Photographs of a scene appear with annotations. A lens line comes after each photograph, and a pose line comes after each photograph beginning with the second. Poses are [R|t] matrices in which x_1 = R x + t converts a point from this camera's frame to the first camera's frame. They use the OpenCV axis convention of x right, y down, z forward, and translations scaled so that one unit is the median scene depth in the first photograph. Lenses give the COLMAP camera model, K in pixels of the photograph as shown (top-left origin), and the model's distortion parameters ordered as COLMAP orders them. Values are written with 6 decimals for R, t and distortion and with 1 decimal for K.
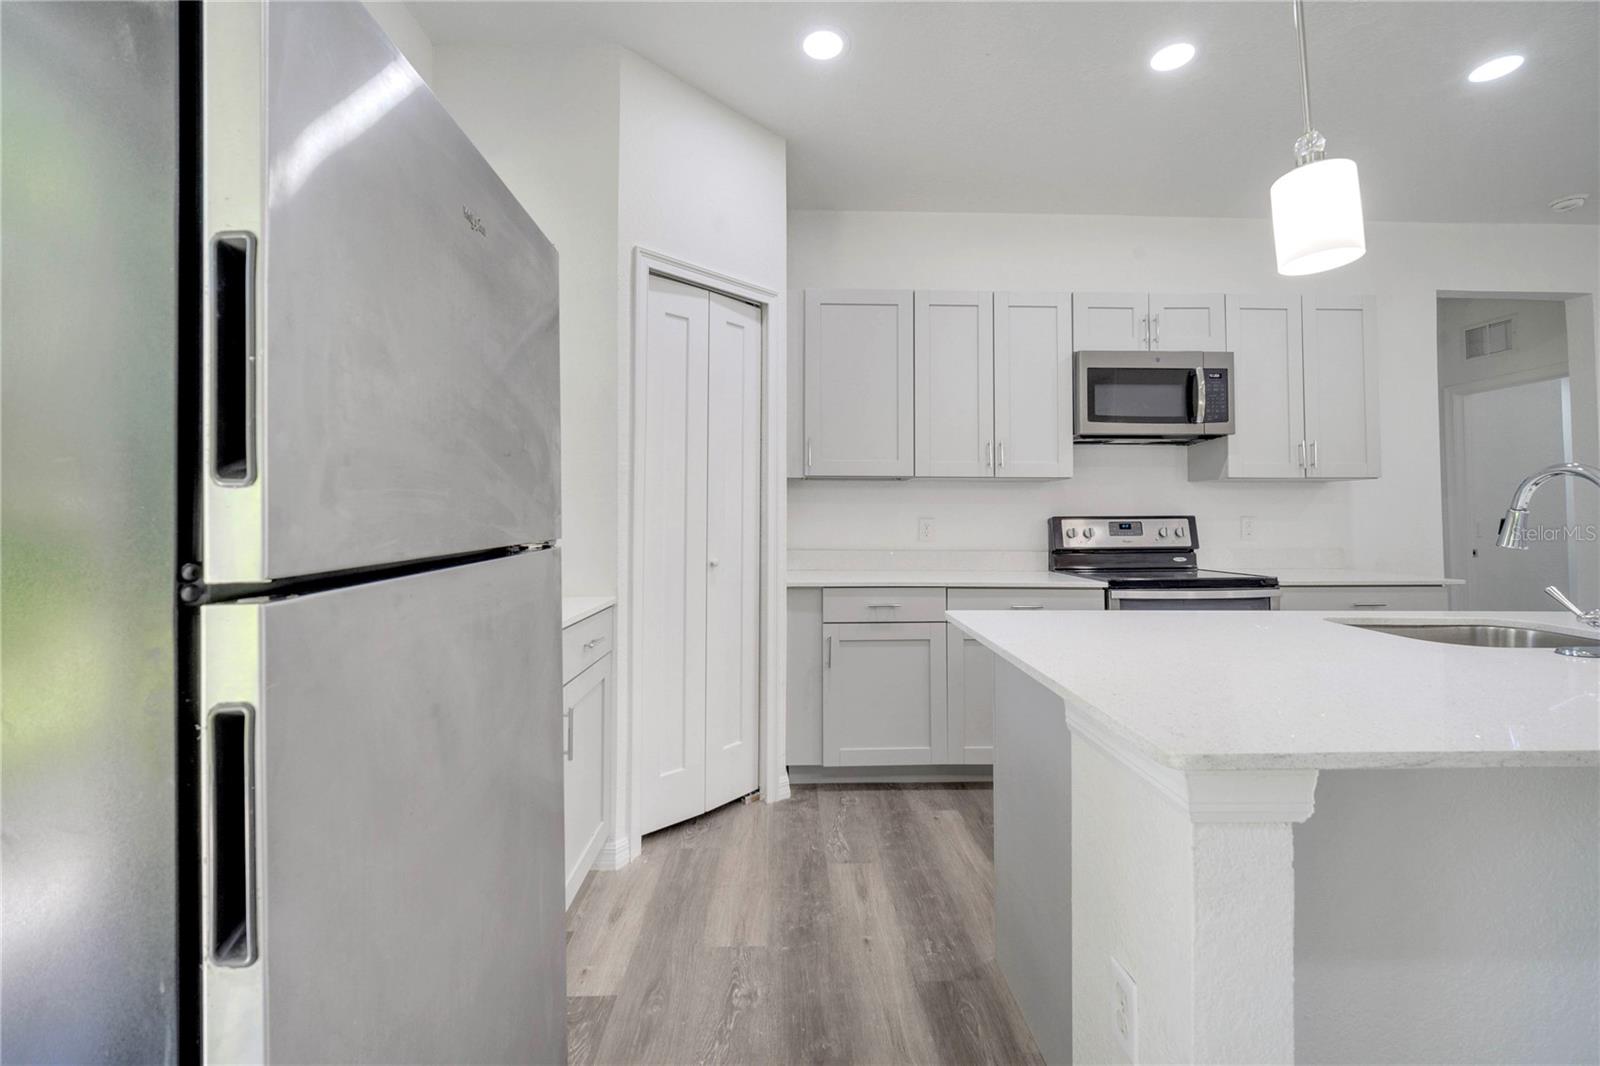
lens RADIAL K [[653.2, 0, 800.6], [0, 653.2, 492.0], [0, 0, 1]] dist [-0.000102, 0.000118]
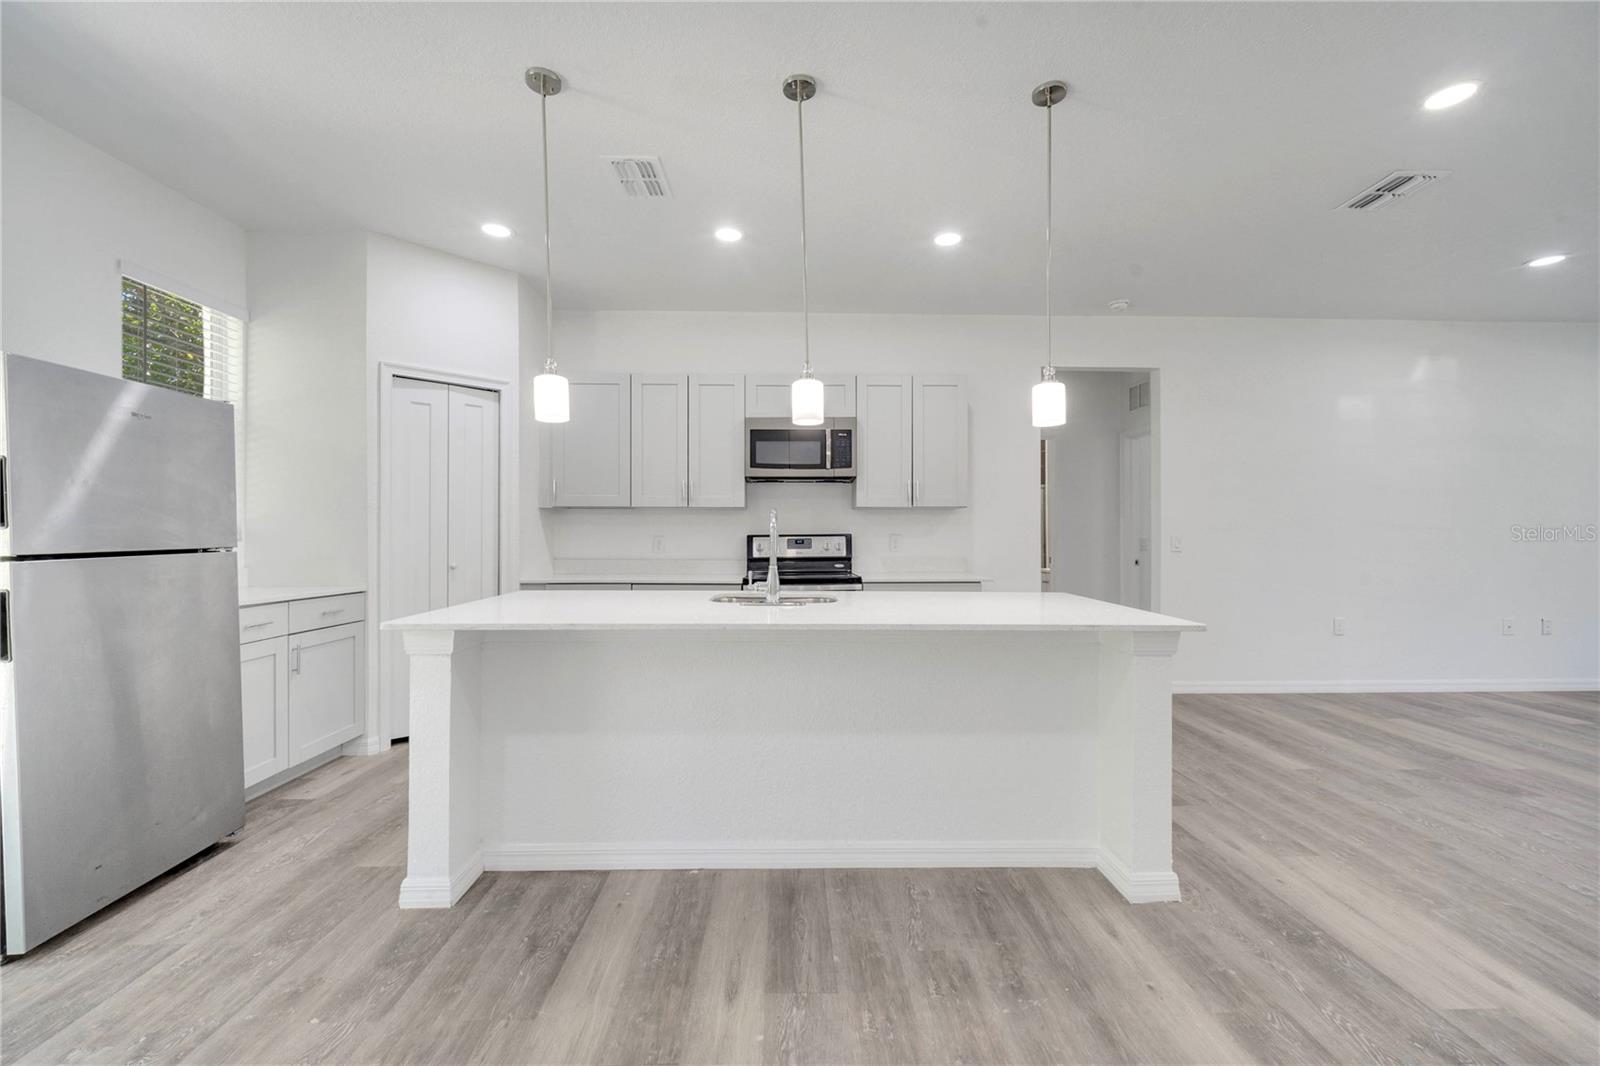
lens RADIAL K [[640.0, 0, 797.5], [0, 640.0, 532.9], [0, 0, 1]] dist [0.000178, 0.000051]
pose [[0.999989, -0.002457, -0.003929, 0.534866], [0.002593, 0.999388, 0.034882, -0.015085], [0.003840, -0.034892, 0.999384, -0.377756]]
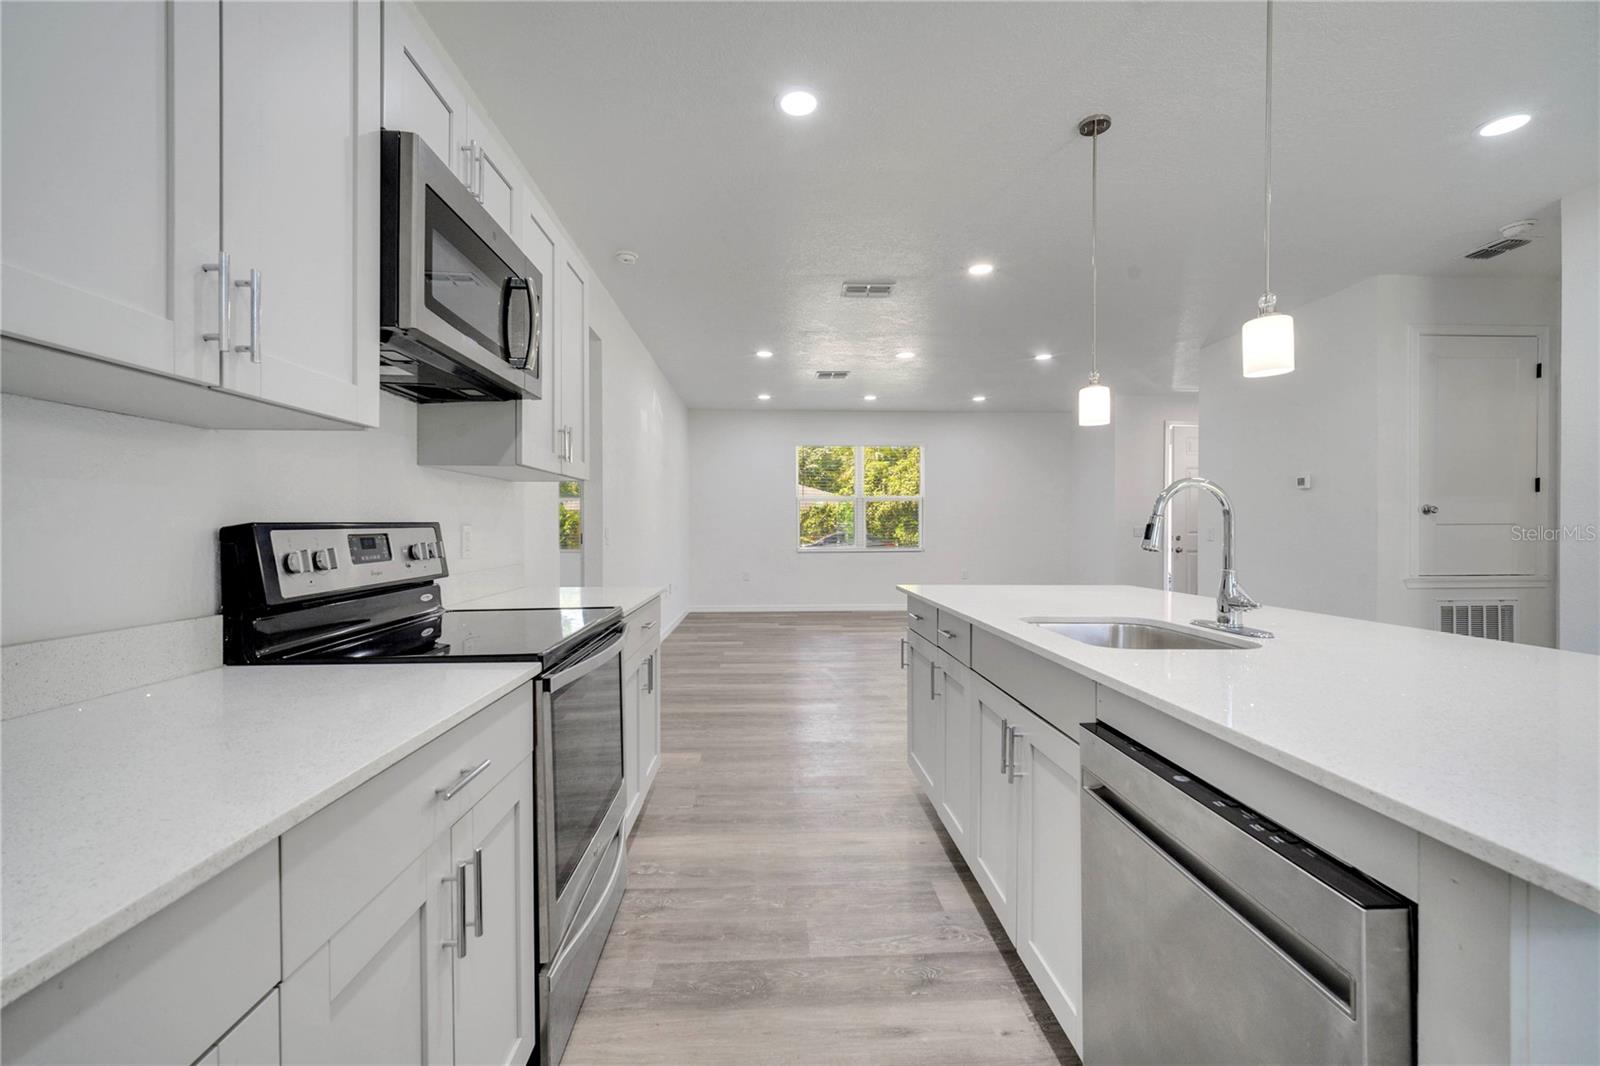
lens RADIAL K [[657.2, 0, 802.1], [0, 657.2, 531.3], [0, 0, 1]] dist [-0.000159, 0.000059]
pose [[-0.026306, -0.008077, 0.999621, -0.007079], [-0.035806, 0.999333, 0.007132, 0.030463], [-0.999012, -0.035605, -0.026577, 0.735657]]
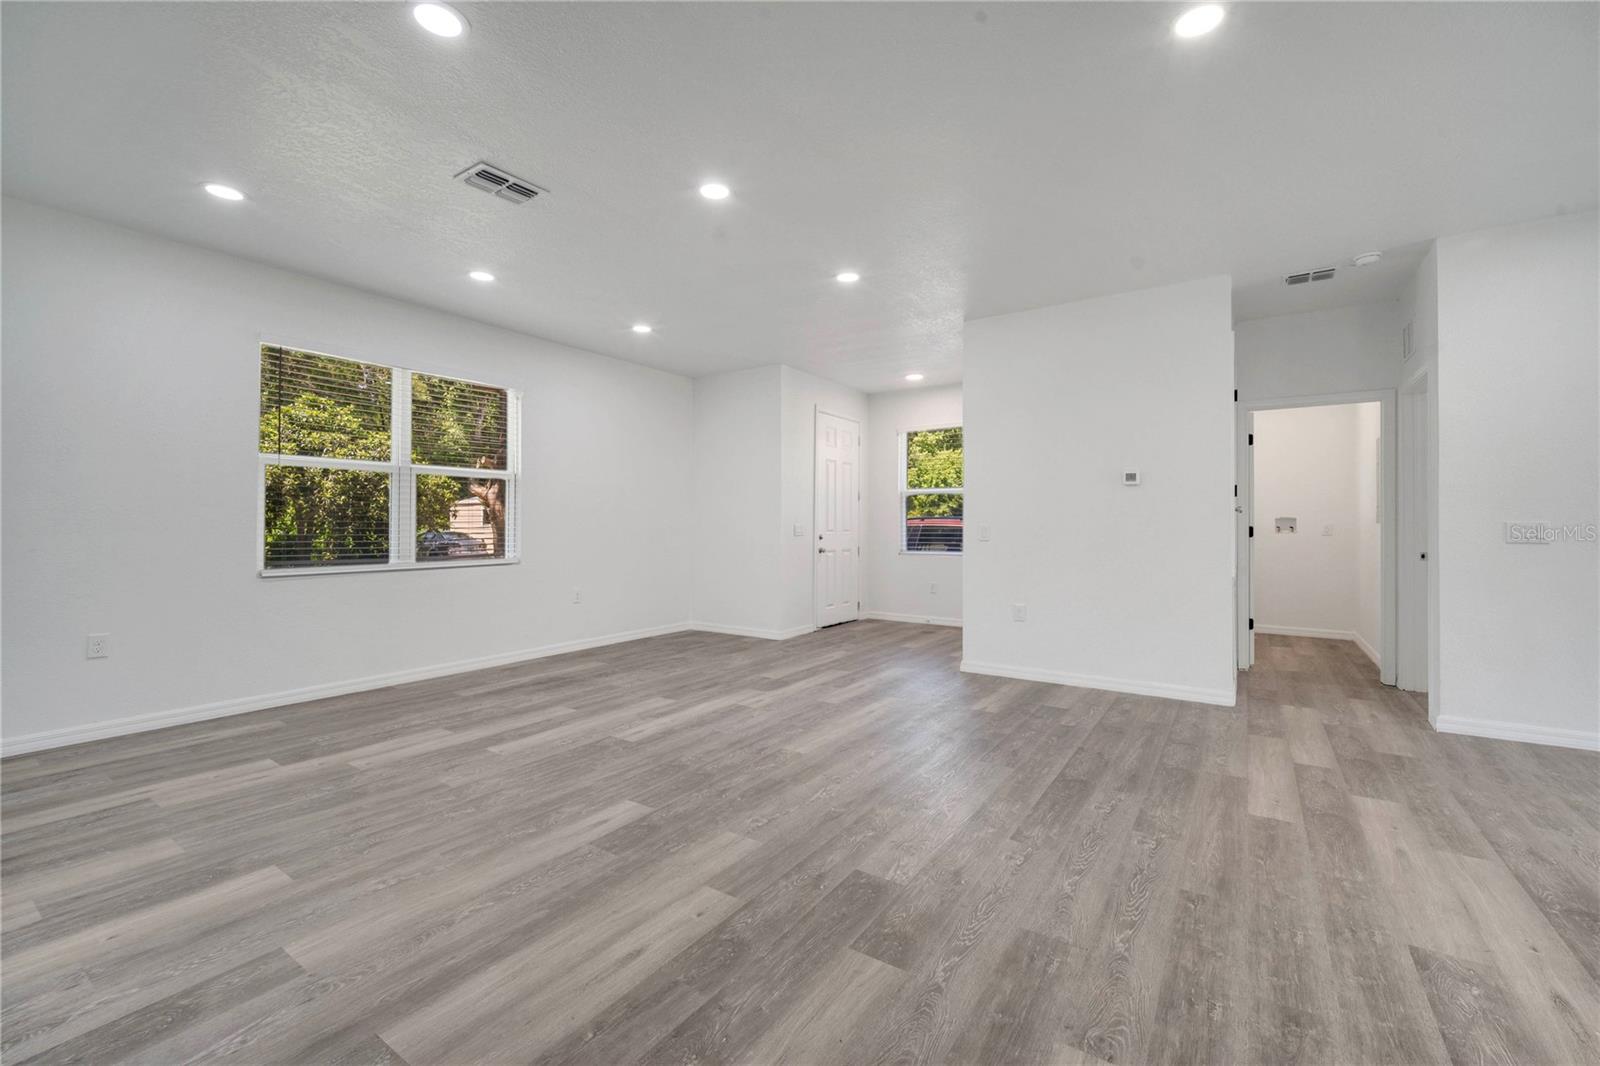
lens RADIAL K [[658.7, 0, 802.0], [0, 658.7, 518.7], [0, 0, 1]] dist [-0.000742, 0.000211]
pose [[-0.818282, 0.001040, 0.574816, 1.226676], [-0.025201, 0.998972, -0.037683, 0.046857], [-0.574264, -0.045321, -0.817415, 1.117806]]
